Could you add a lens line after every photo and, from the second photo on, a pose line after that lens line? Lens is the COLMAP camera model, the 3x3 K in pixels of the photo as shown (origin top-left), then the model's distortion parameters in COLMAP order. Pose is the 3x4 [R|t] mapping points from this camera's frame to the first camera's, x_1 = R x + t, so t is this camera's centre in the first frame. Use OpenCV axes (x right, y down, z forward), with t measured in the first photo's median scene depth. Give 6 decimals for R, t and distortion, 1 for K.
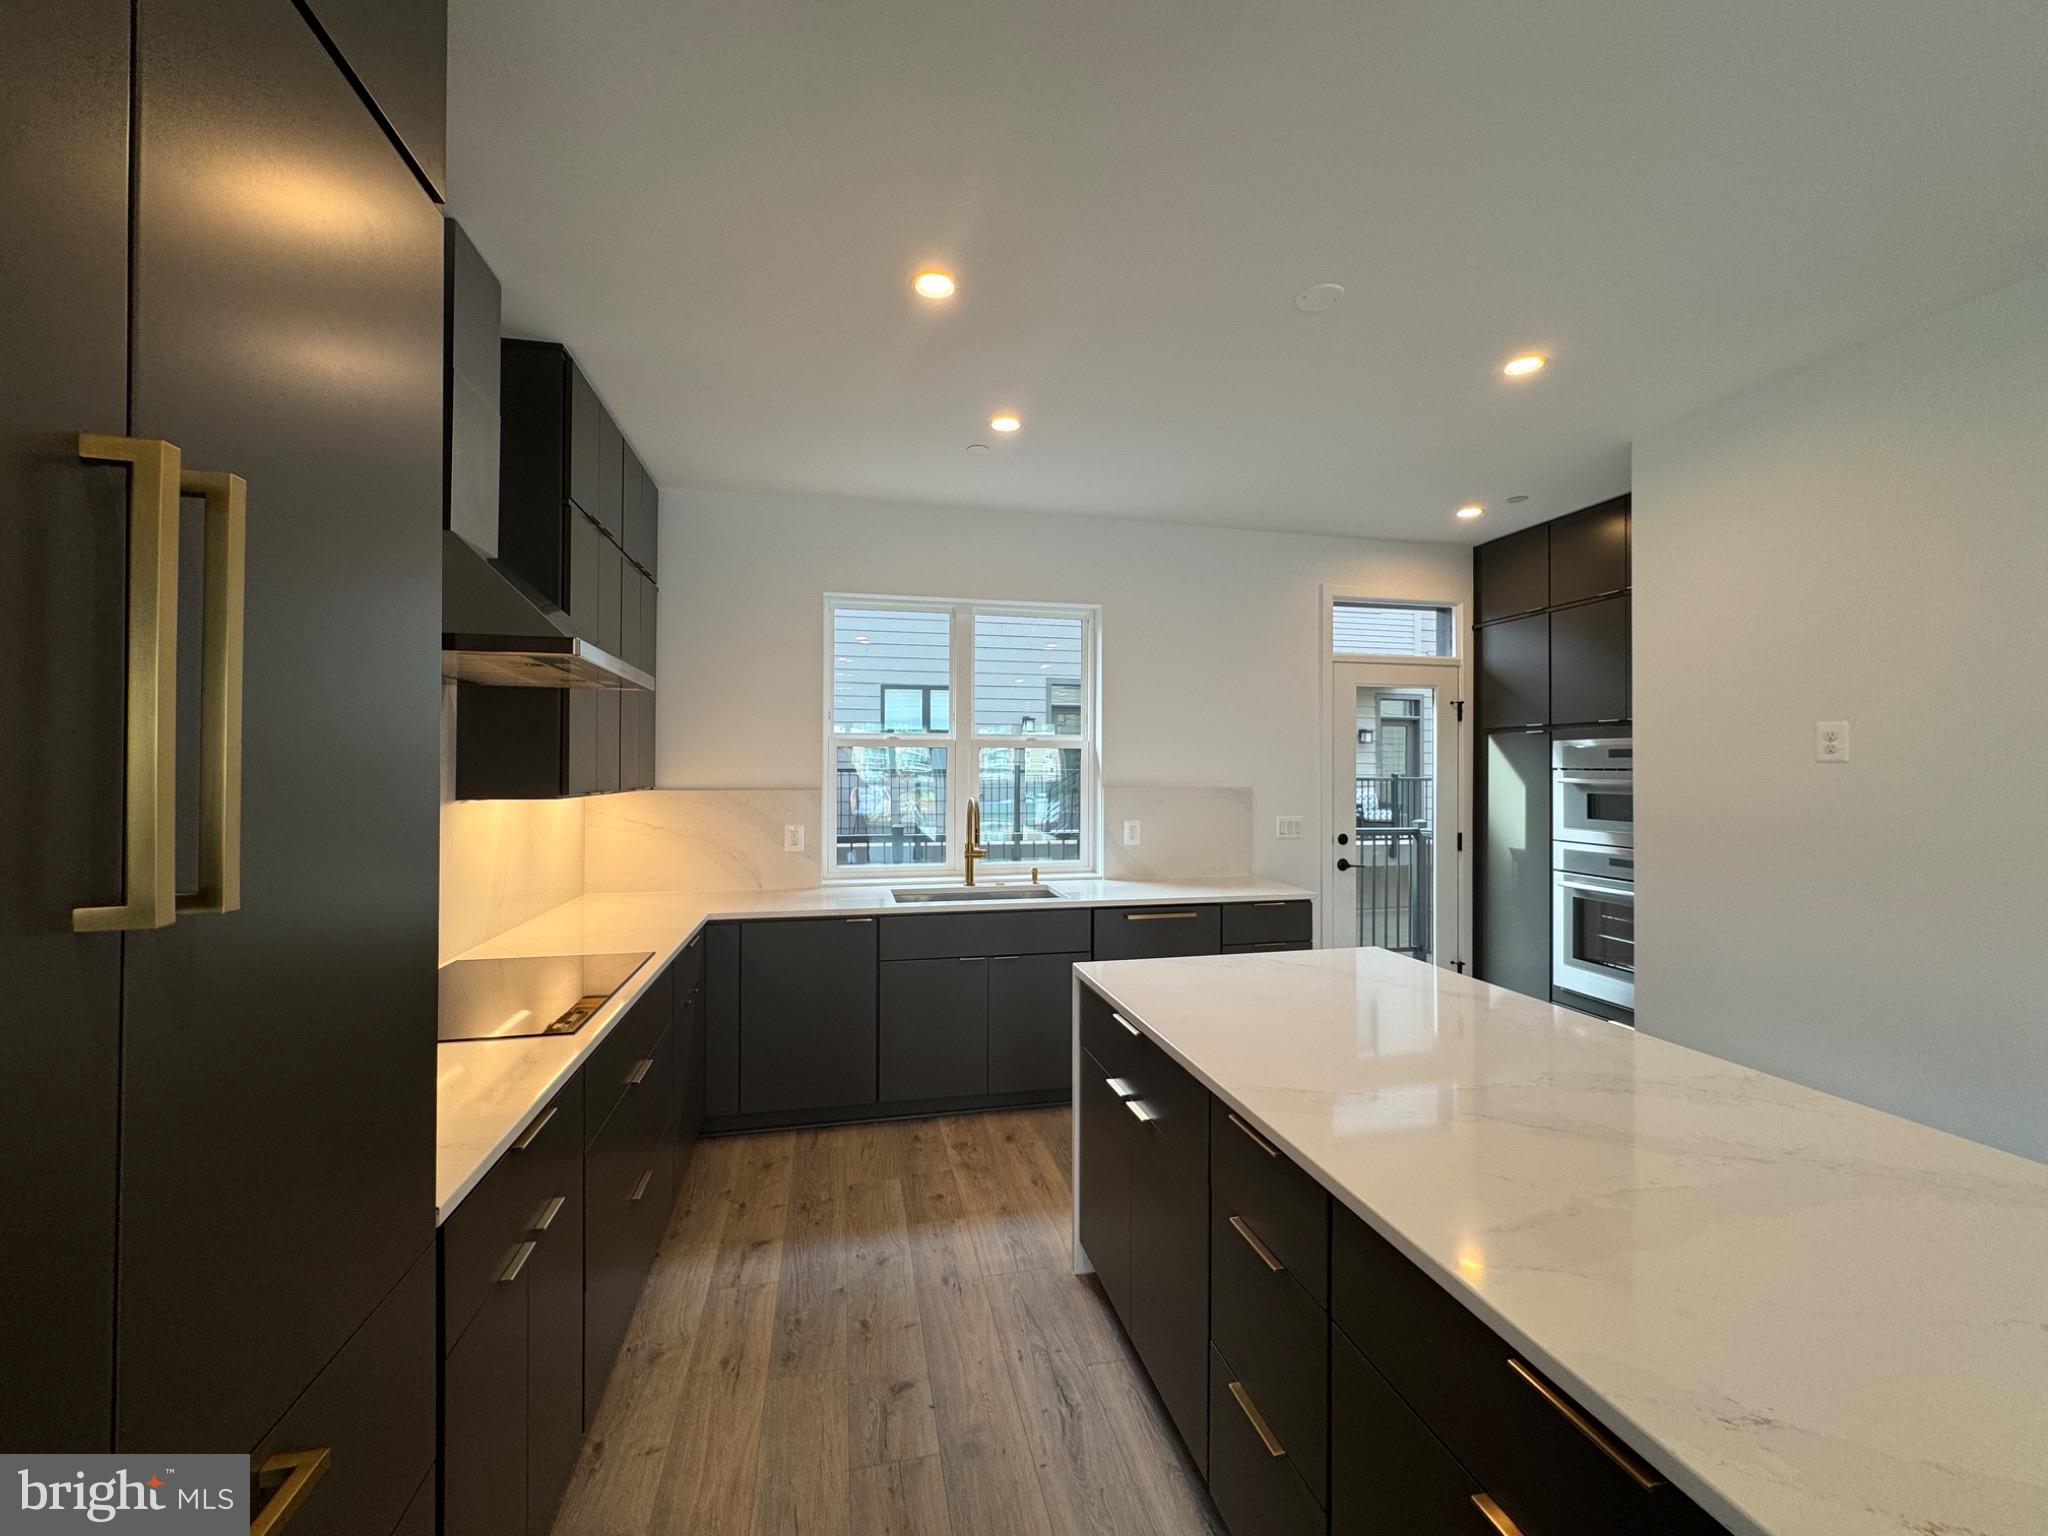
lens RADIAL K [[817.3, 0, 1020.1], [0, 817.3, 761.6], [0, 0, 1]] dist [-0.004335, -0.000112]
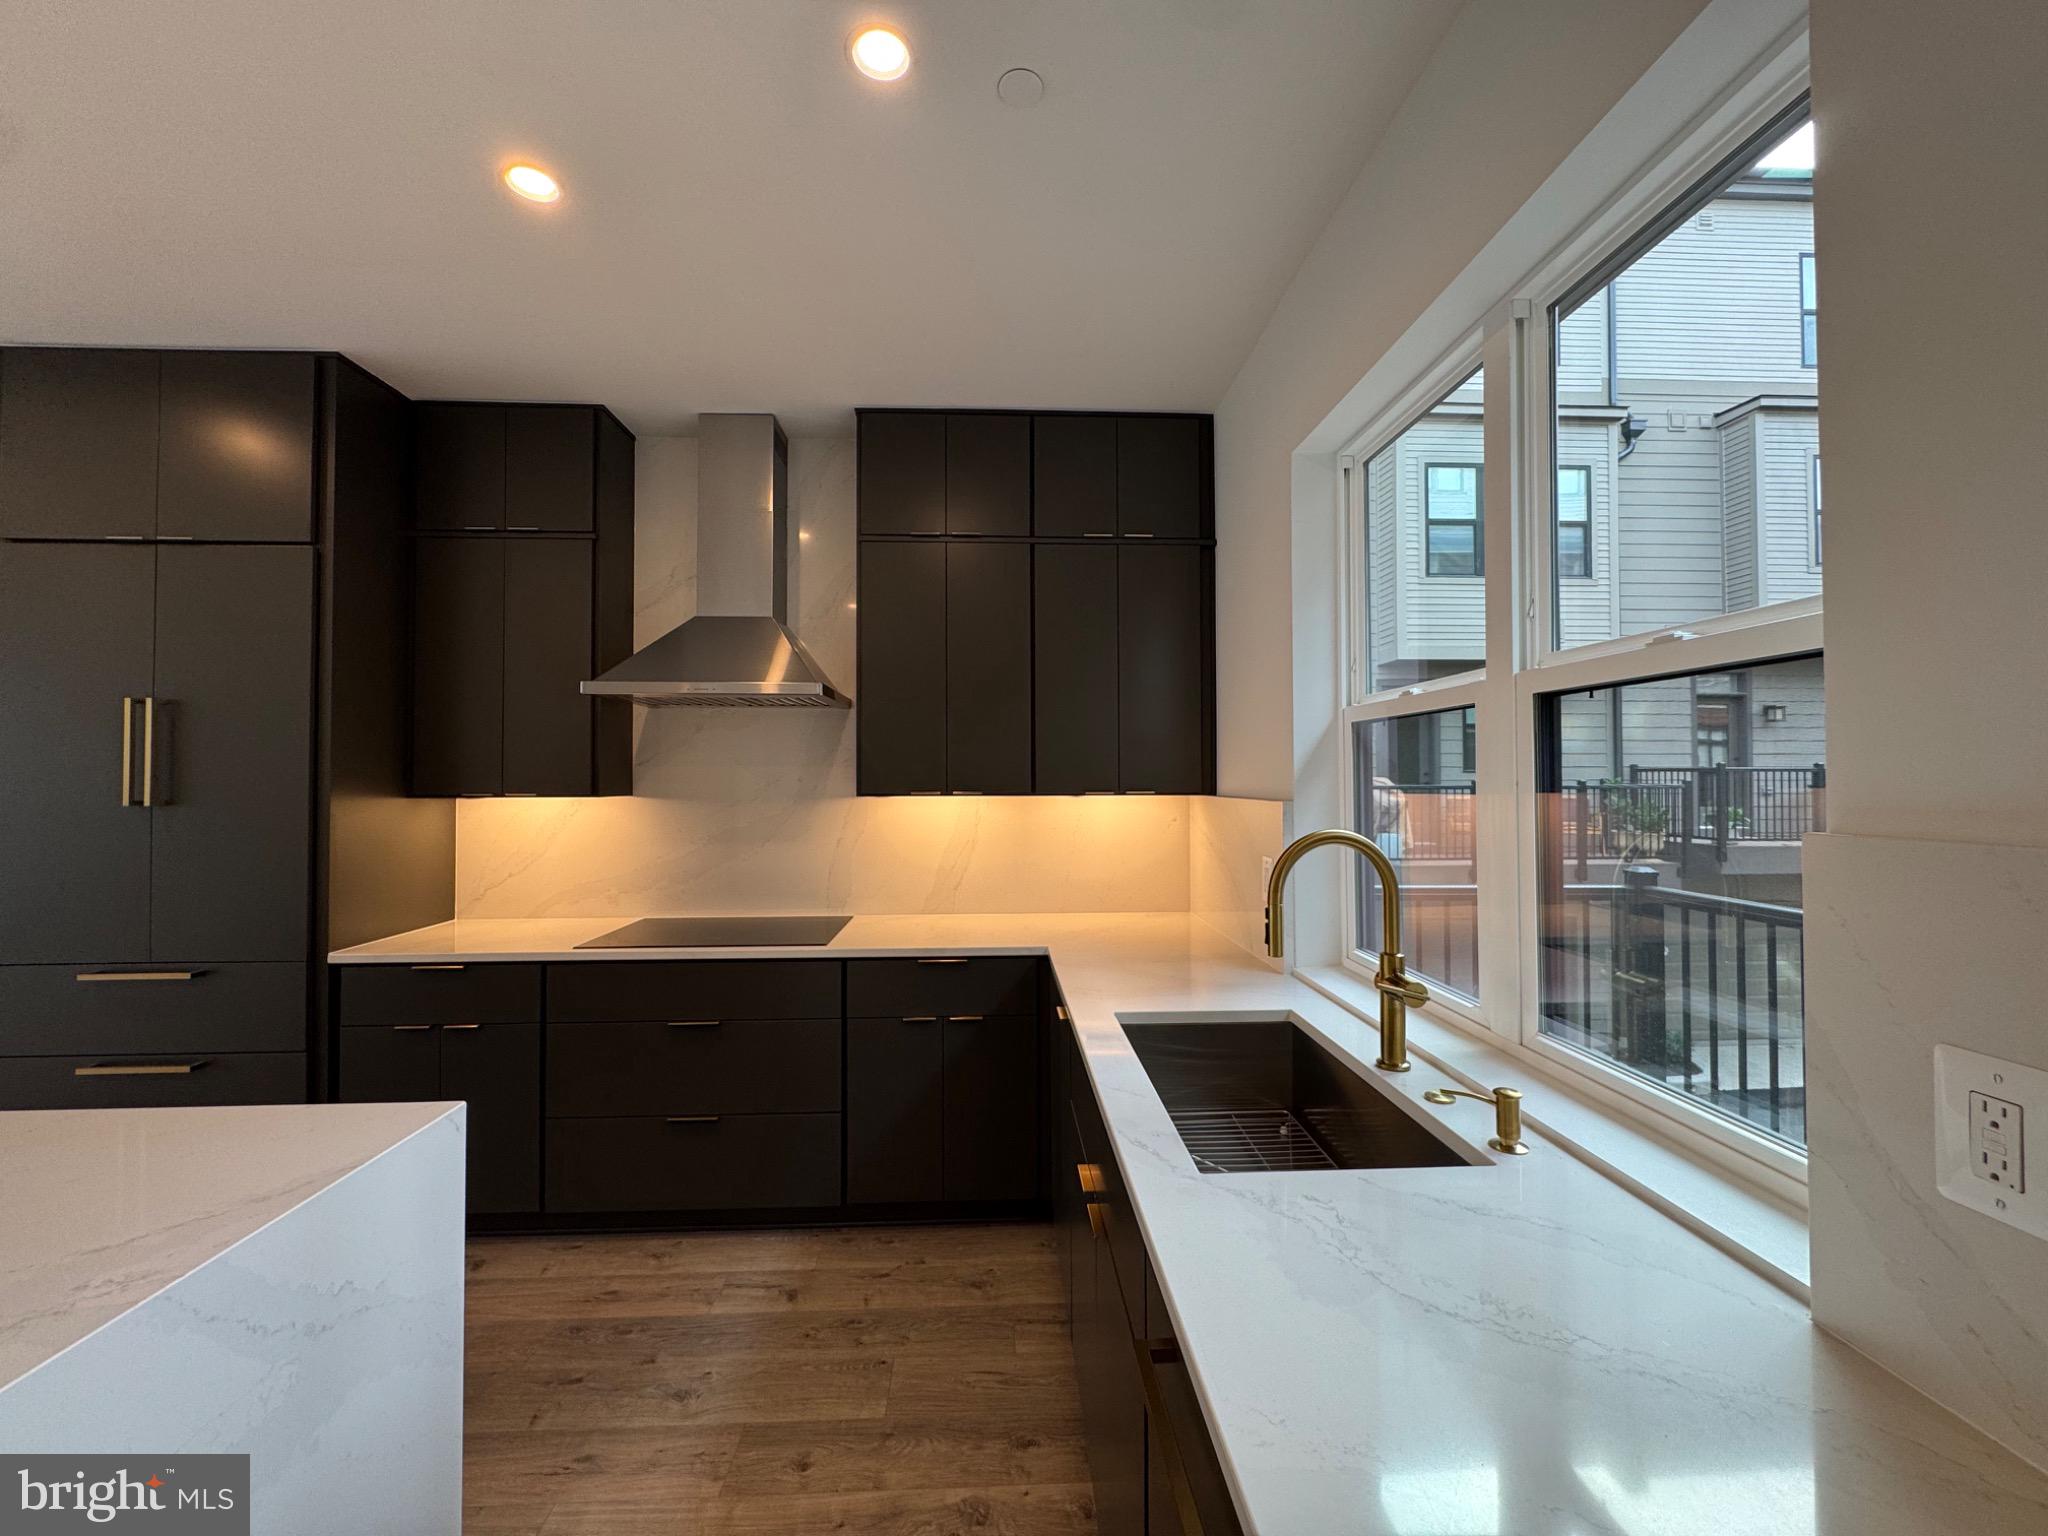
lens RADIAL K [[817.3, 0, 1028.9], [0, 817.3, 765.0], [0, 0, 1]] dist [-0.004335, -0.000112]
pose [[-0.172567, -0.015820, -0.984871, 0.474164], [0.016594, 0.999682, -0.018965, 0.022435], [0.984858, -0.019616, -0.172250, 1.264224]]
